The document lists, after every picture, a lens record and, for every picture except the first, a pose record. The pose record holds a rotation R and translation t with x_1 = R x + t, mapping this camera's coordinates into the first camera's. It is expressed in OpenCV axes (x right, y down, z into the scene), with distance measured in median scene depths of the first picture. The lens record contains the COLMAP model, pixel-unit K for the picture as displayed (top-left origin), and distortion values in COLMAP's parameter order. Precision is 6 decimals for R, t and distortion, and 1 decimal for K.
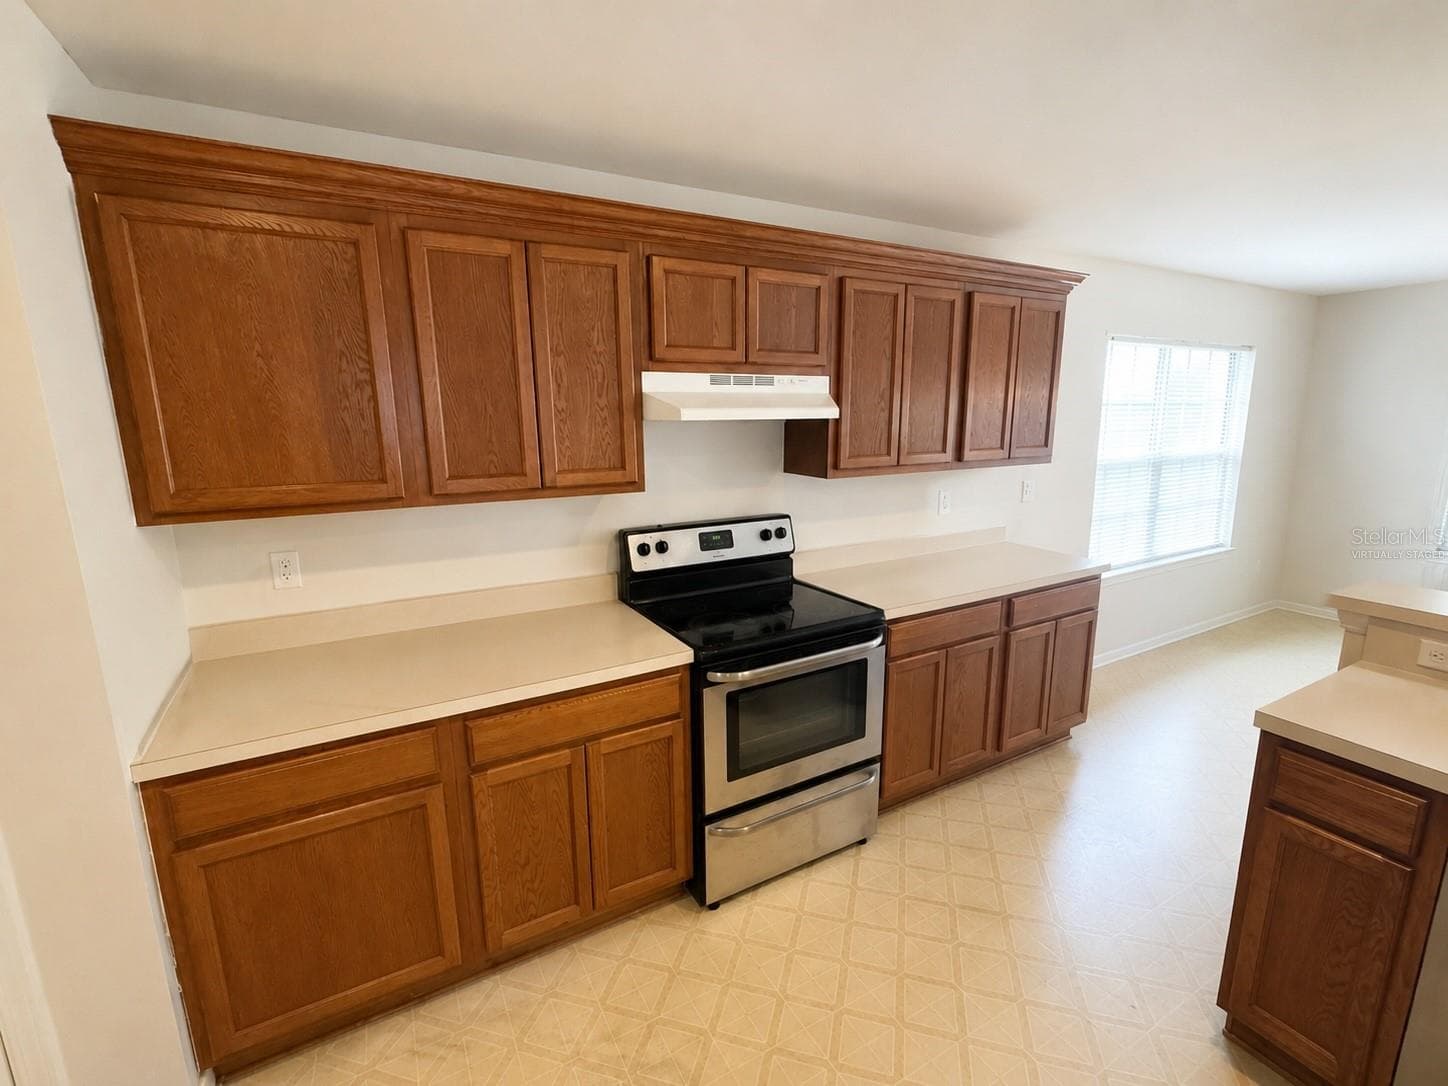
lens RADIAL K [[660.4, 0, 723.7], [0, 660.4, 551.3], [0, 0, 1]] dist [0.002403, 0.000718]
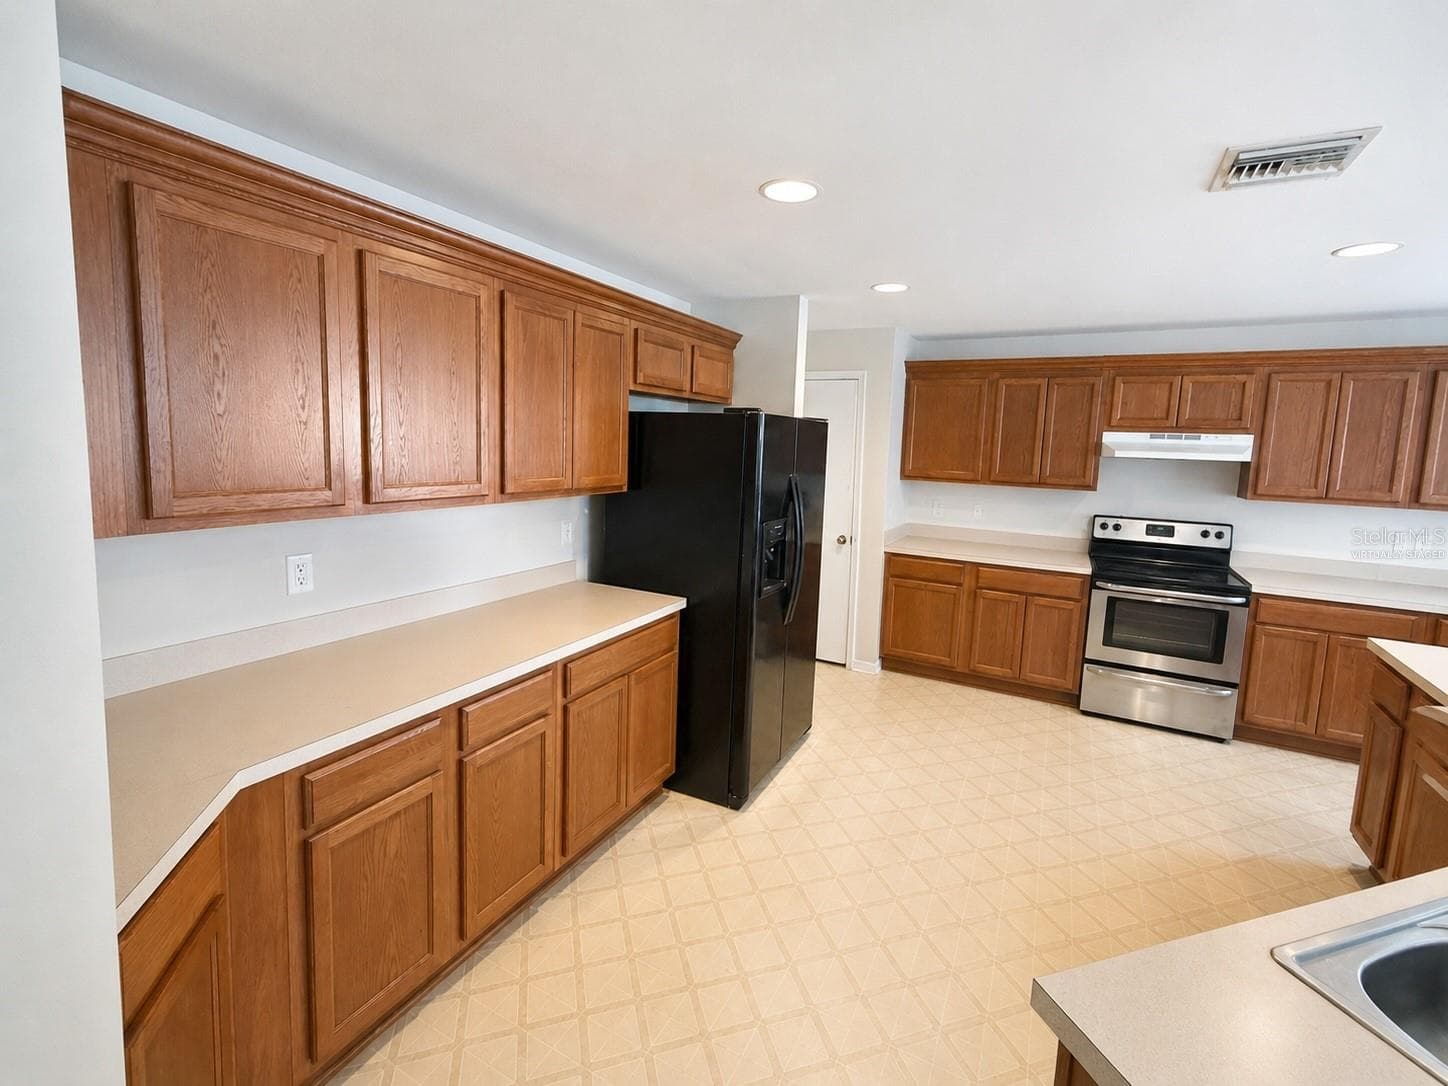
lens RADIAL K [[660.4, 0, 719.0], [0, 660.4, 545.1], [0, 0, 1]] dist [0.002403, 0.000718]
pose [[0.521405, 0.160099, -0.838156, 0.874356], [-0.209829, 0.976137, 0.055923, 0.172895], [0.827109, 0.146711, 0.542556, -0.881241]]
